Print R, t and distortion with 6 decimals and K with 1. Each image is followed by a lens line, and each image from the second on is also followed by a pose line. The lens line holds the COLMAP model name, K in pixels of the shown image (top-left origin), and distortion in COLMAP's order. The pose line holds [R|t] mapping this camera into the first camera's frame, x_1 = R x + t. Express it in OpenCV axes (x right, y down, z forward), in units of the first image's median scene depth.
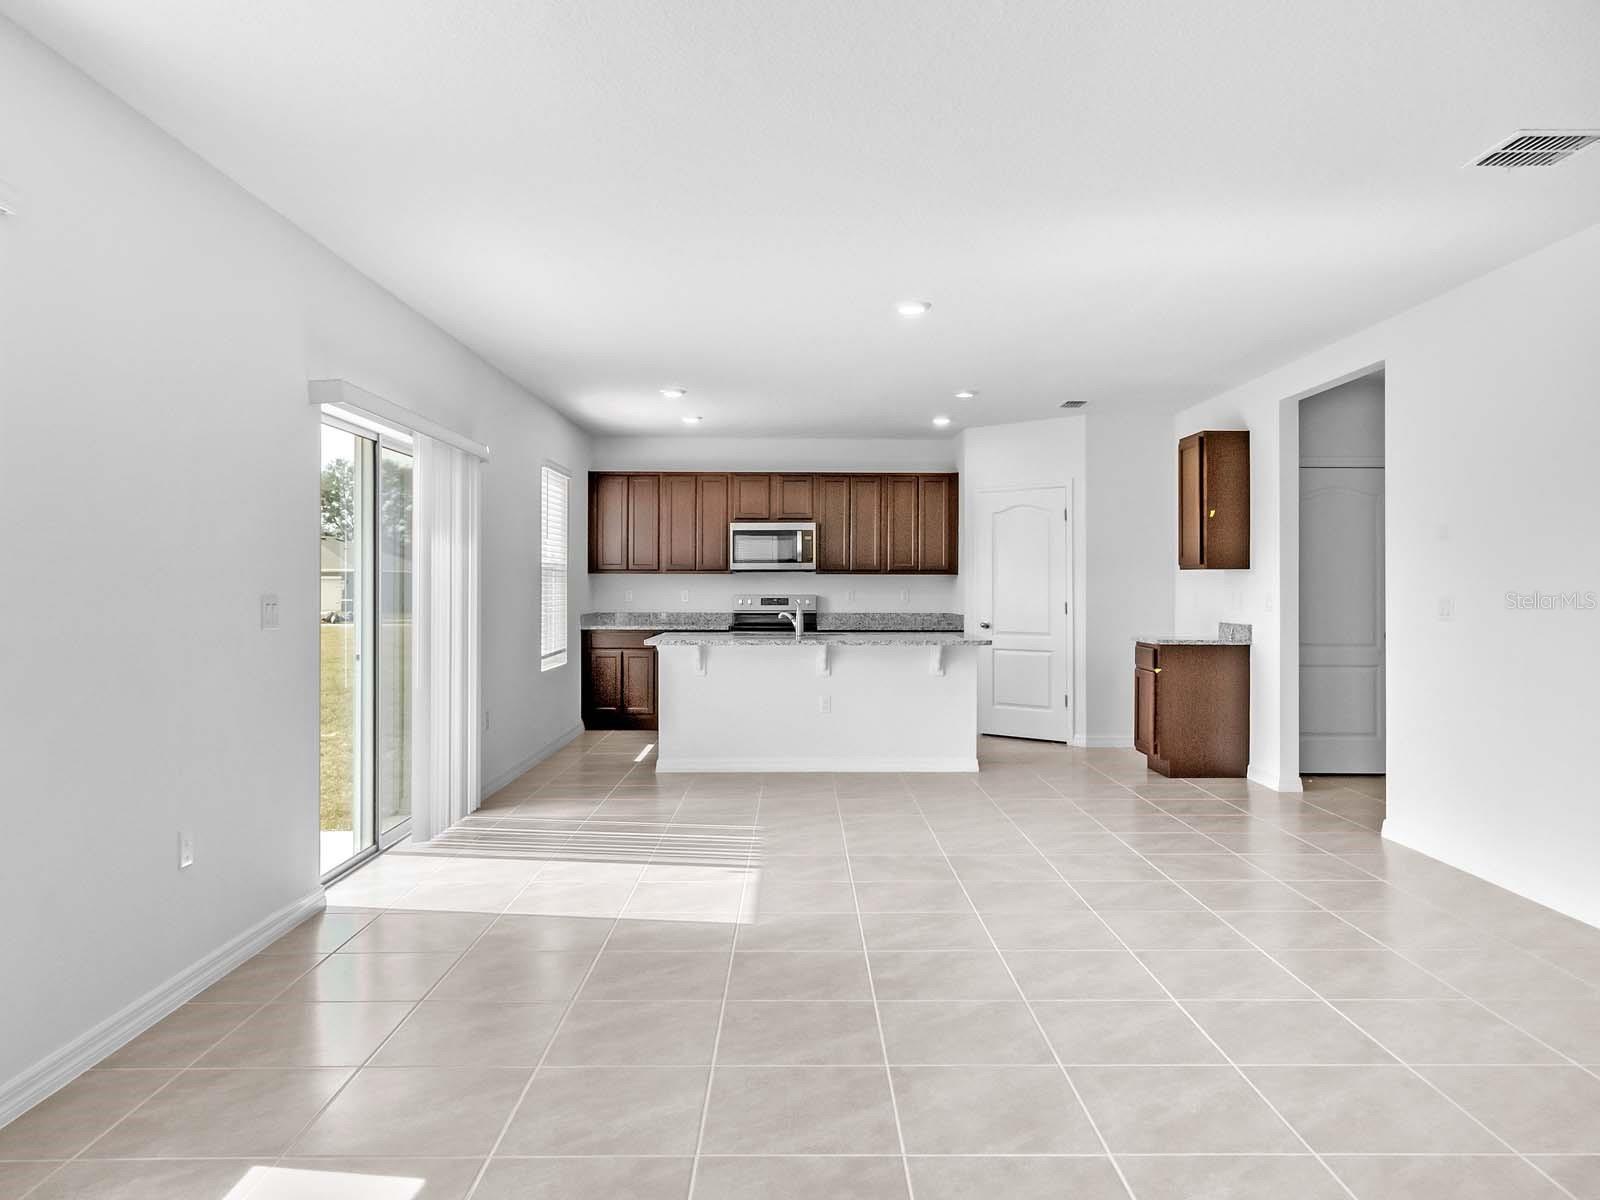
lens RADIAL K [[1104.5, 0, 812.6], [0, 1104.5, 570.9], [0, 0, 1]] dist [-0.001402, 0.003027]
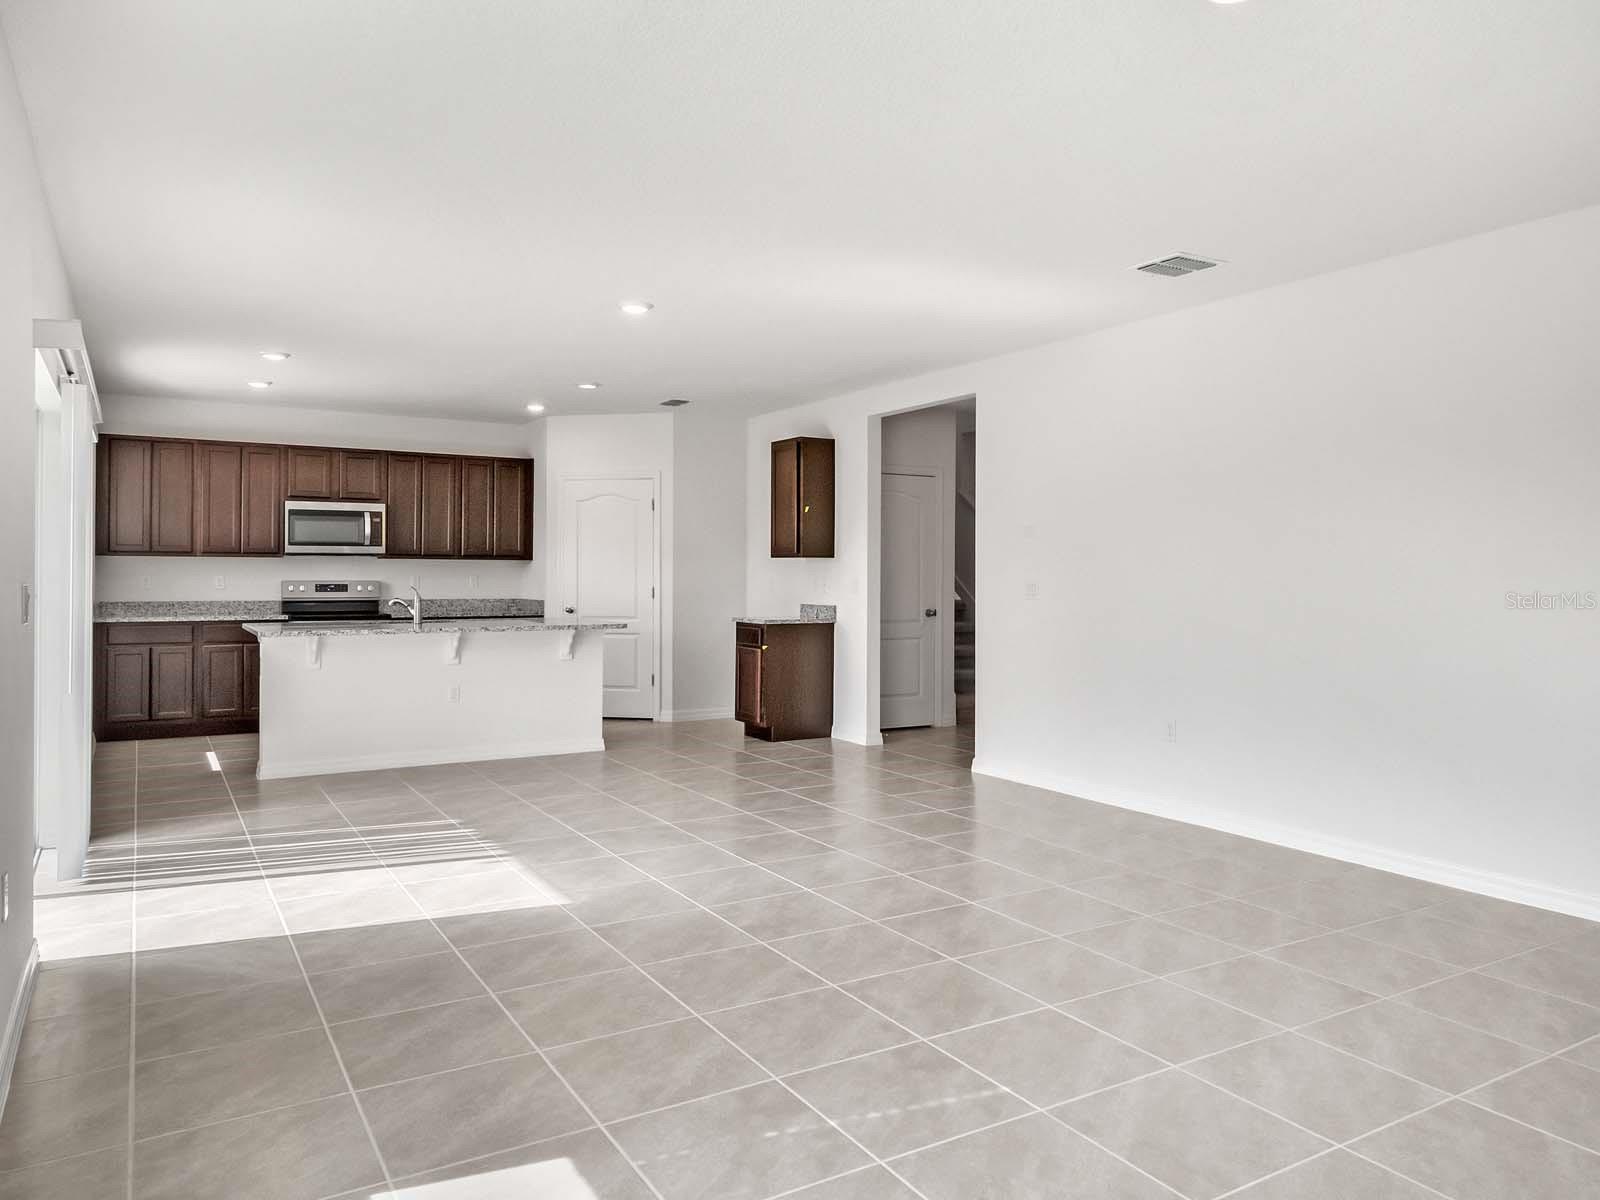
lens RADIAL K [[1104.5, 0, 812.6], [0, 1104.5, 570.9], [0, 0, 1]] dist [-0.001402, 0.003027]
pose [[0.862379, 0.003121, 0.506254, -0.164553], [-0.009944, 0.999893, 0.010774, -0.000372], [-0.506166, -0.014326, 0.862317, 0.004012]]
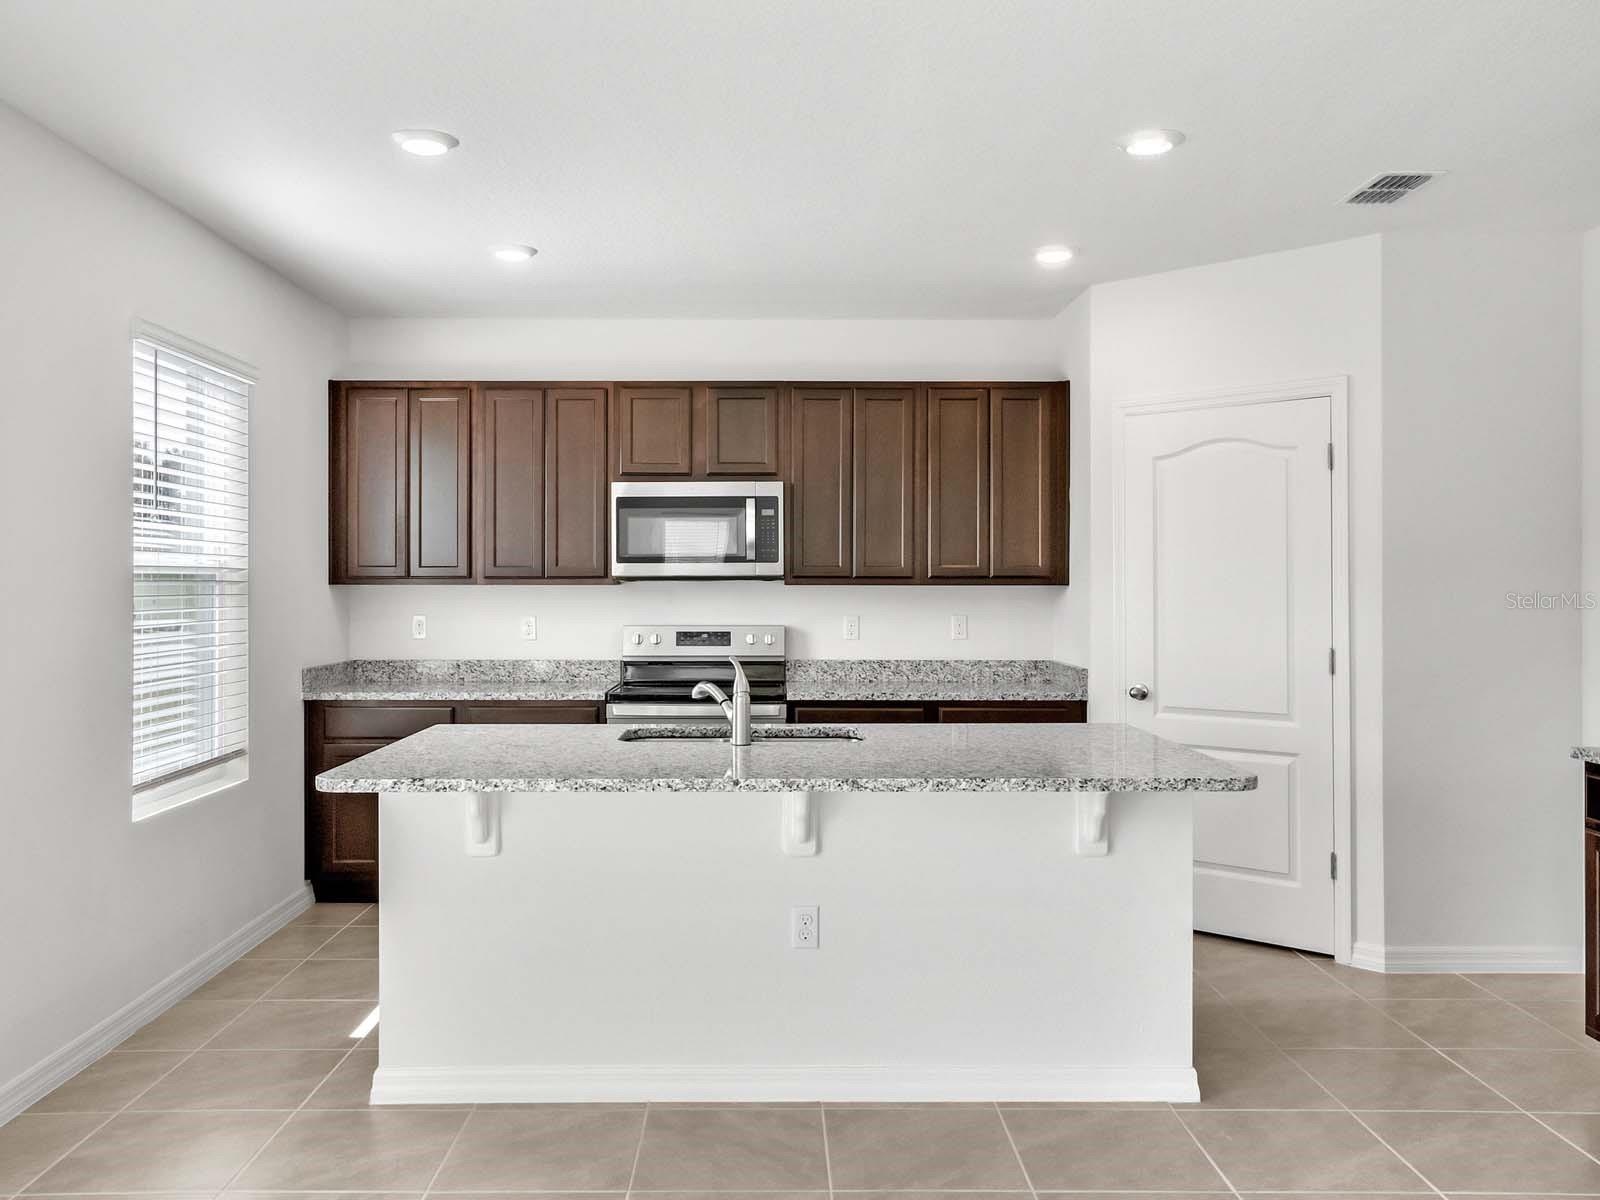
lens RADIAL K [[1308.6, 0, 767.3], [0, 1308.6, 579.7], [0, 0, 1]] dist [0.003534, 0.003378]
pose [[0.999888, -0.002205, -0.014825, 0.004352], [0.002347, 0.999951, 0.009616, -0.005301], [0.014803, -0.009649, 0.999844, 0.424823]]
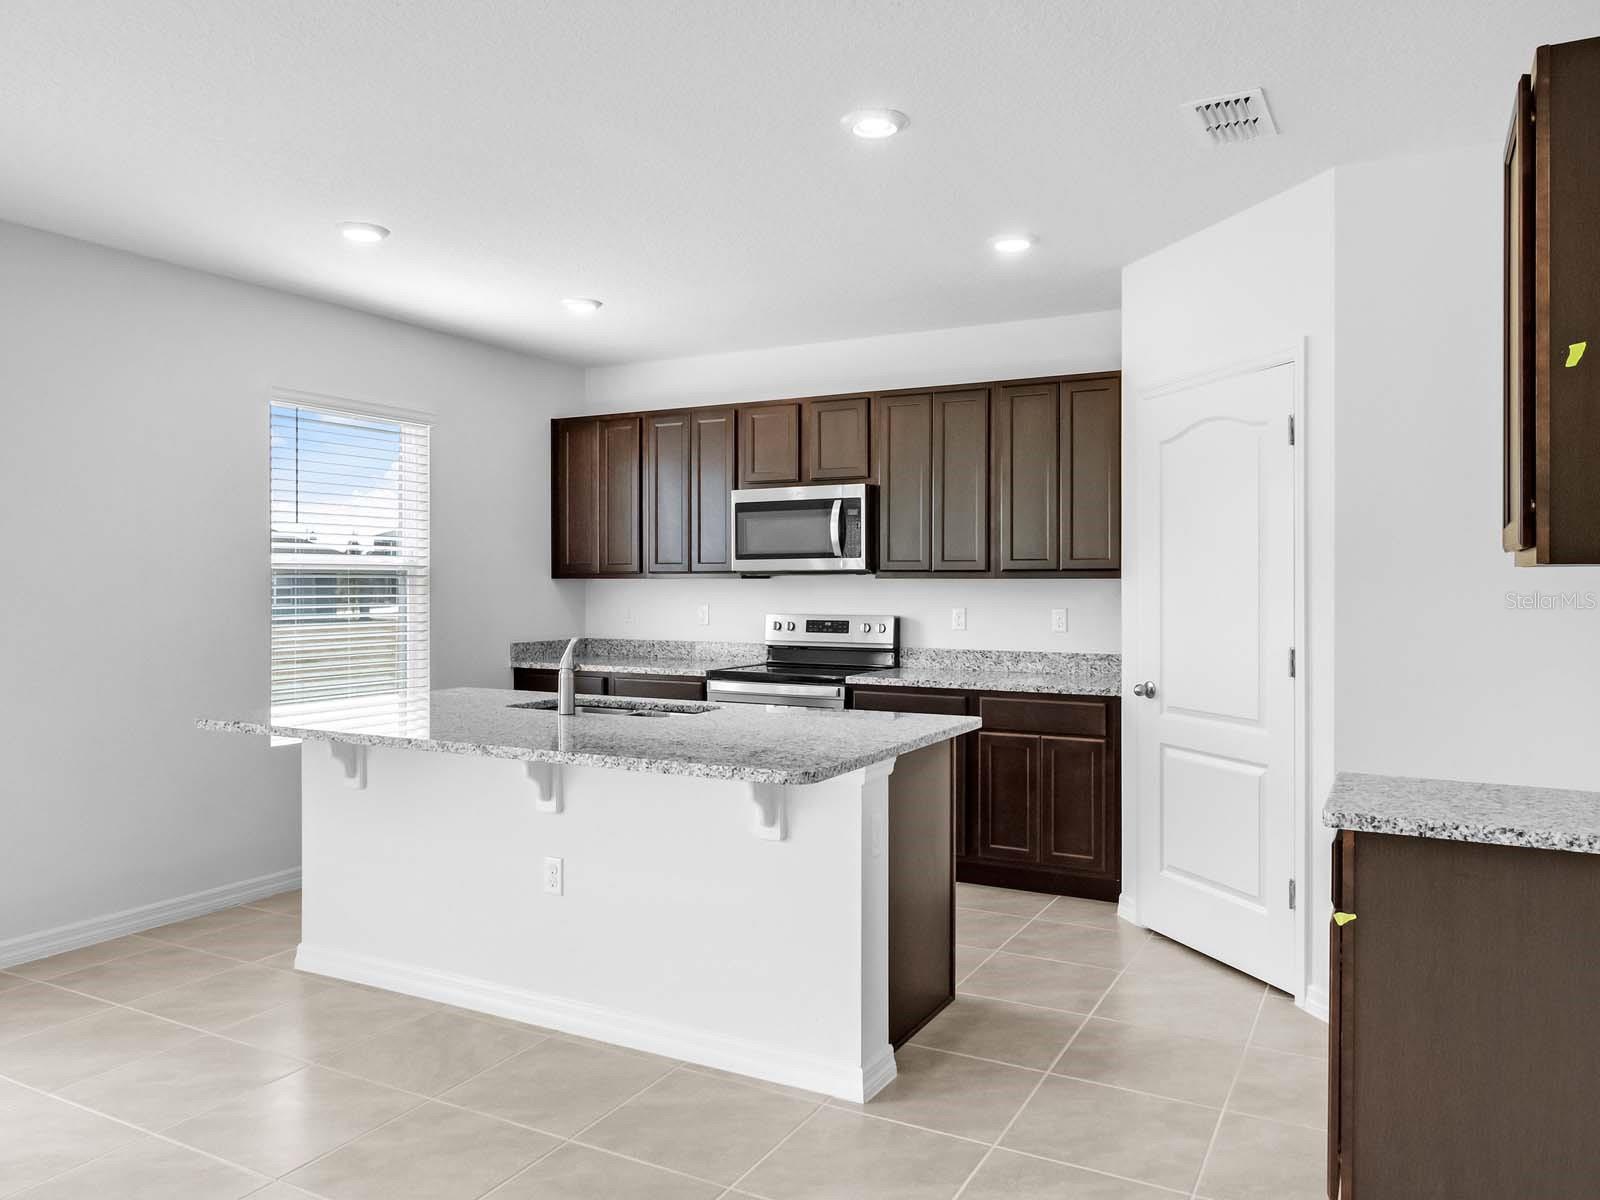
lens RADIAL K [[1131.1, 0, 802.2], [0, 1131.1, 583.3], [0, 0, 1]] dist [-0.004704, -0.002645]
pose [[0.873329, -0.001677, -0.487127, 0.254398], [0.007969, 0.999909, 0.010845, -0.001016], [0.487065, -0.013353, 0.873264, 0.515482]]
